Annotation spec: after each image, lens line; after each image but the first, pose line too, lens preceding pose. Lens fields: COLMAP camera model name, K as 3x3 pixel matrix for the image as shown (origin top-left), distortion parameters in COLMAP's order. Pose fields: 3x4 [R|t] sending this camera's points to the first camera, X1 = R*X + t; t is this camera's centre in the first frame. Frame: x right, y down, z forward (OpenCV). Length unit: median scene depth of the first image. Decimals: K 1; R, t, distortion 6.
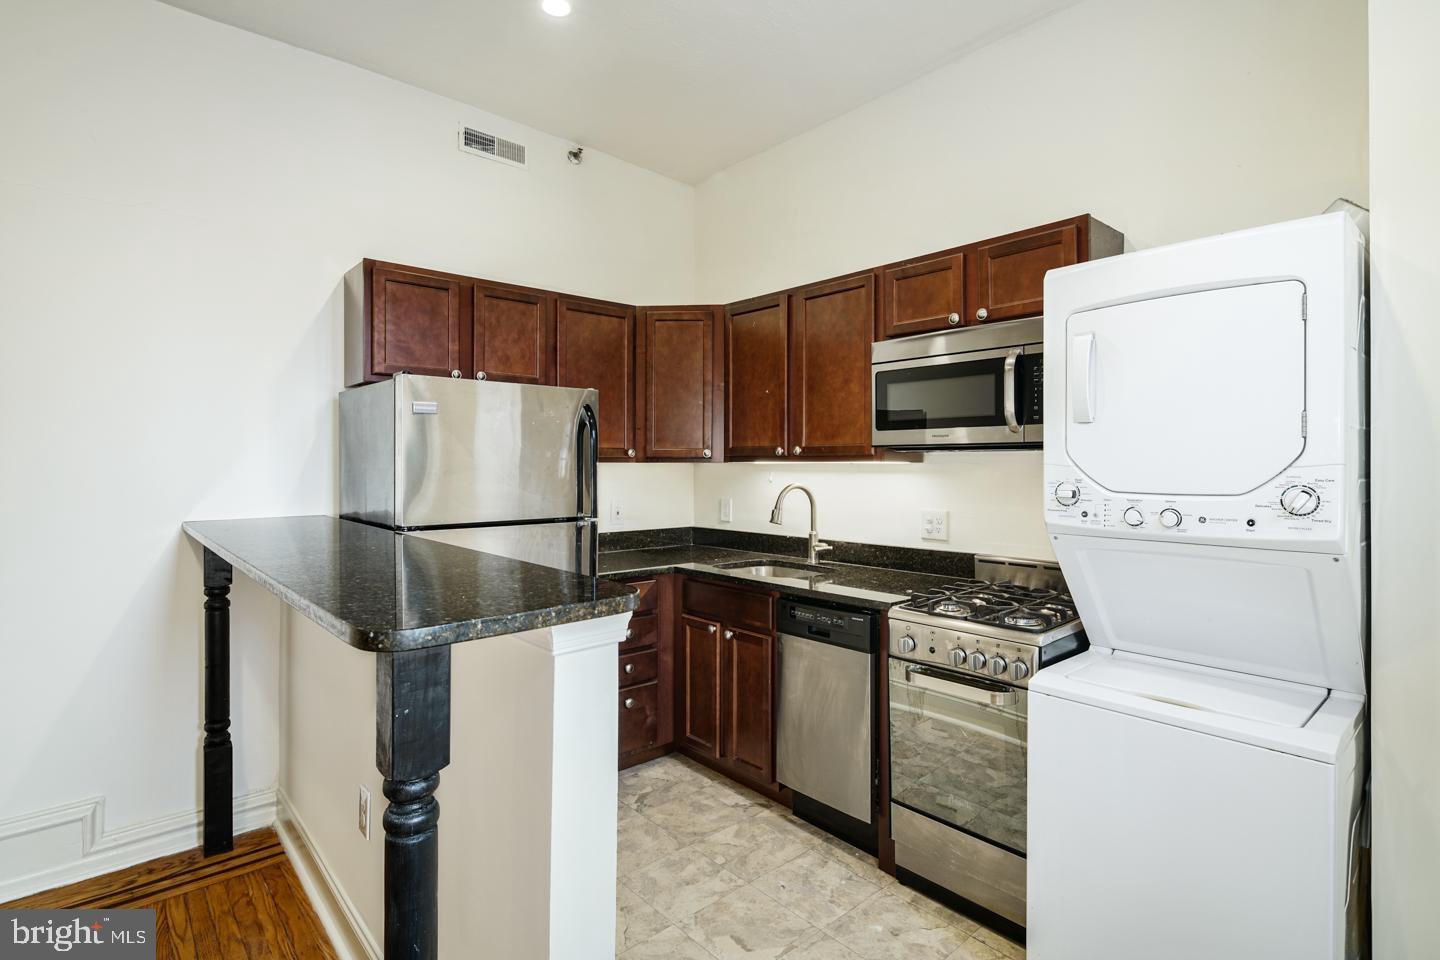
lens RADIAL K [[713.9, 0, 720.0], [0, 713.9, 480.0], [0, 0, 1]] dist [0.000188, 0.000014]
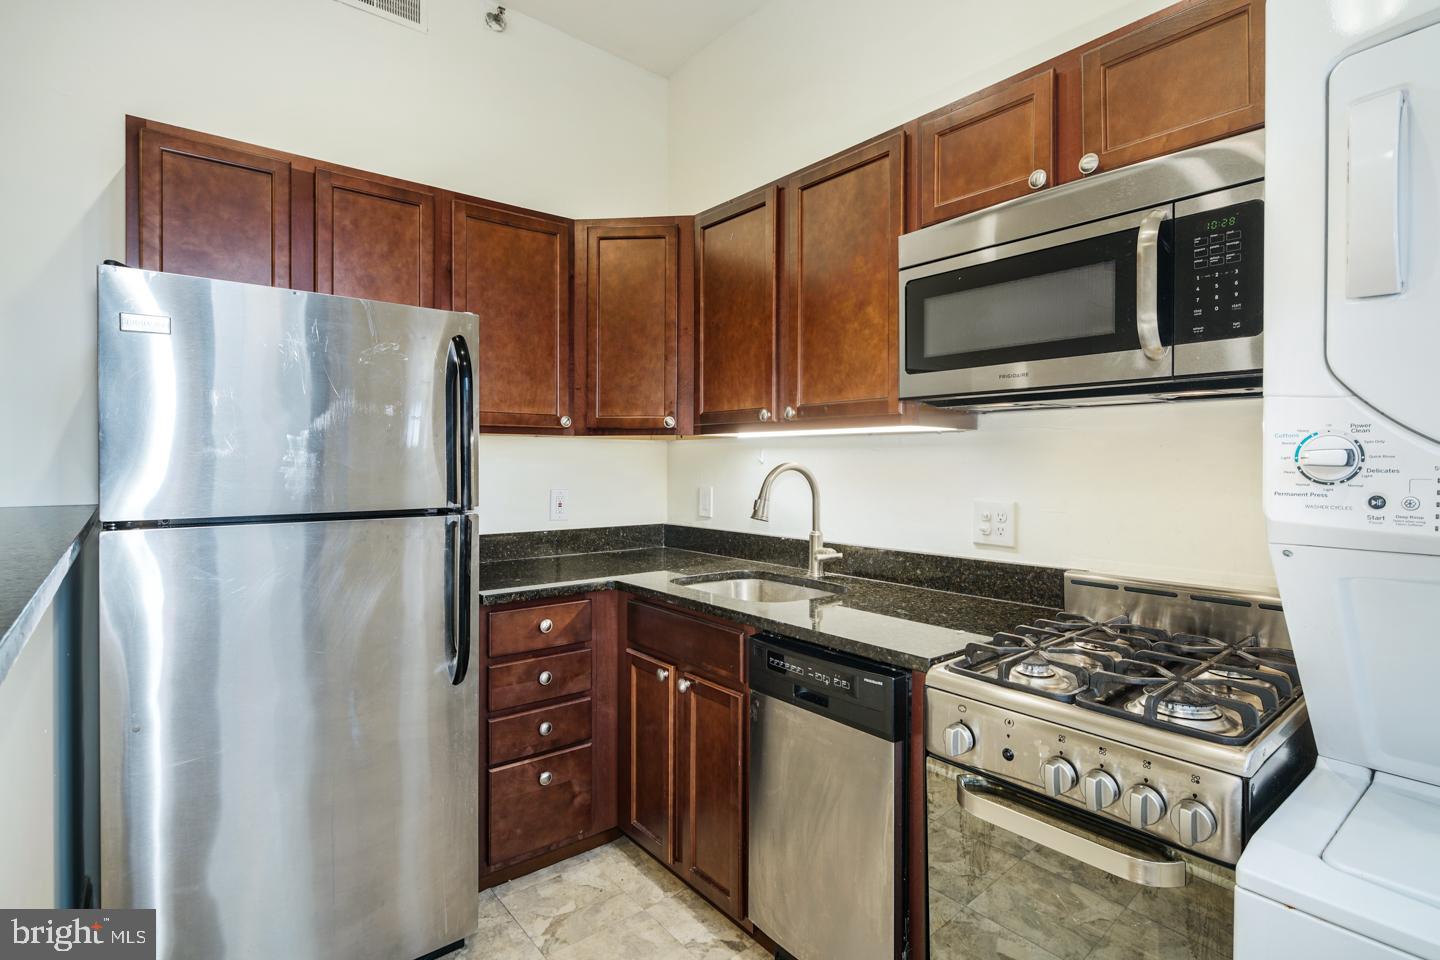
lens RADIAL K [[711.9, 0, 726.6], [0, 711.9, 476.6], [0, 0, 1]] dist [-0.000154, -0.000092]
pose [[0.999451, 0.003240, -0.032969, 0.072899], [-0.003234, 0.999995, 0.000250, 0.019945], [0.032970, -0.000143, 0.999456, 0.327984]]
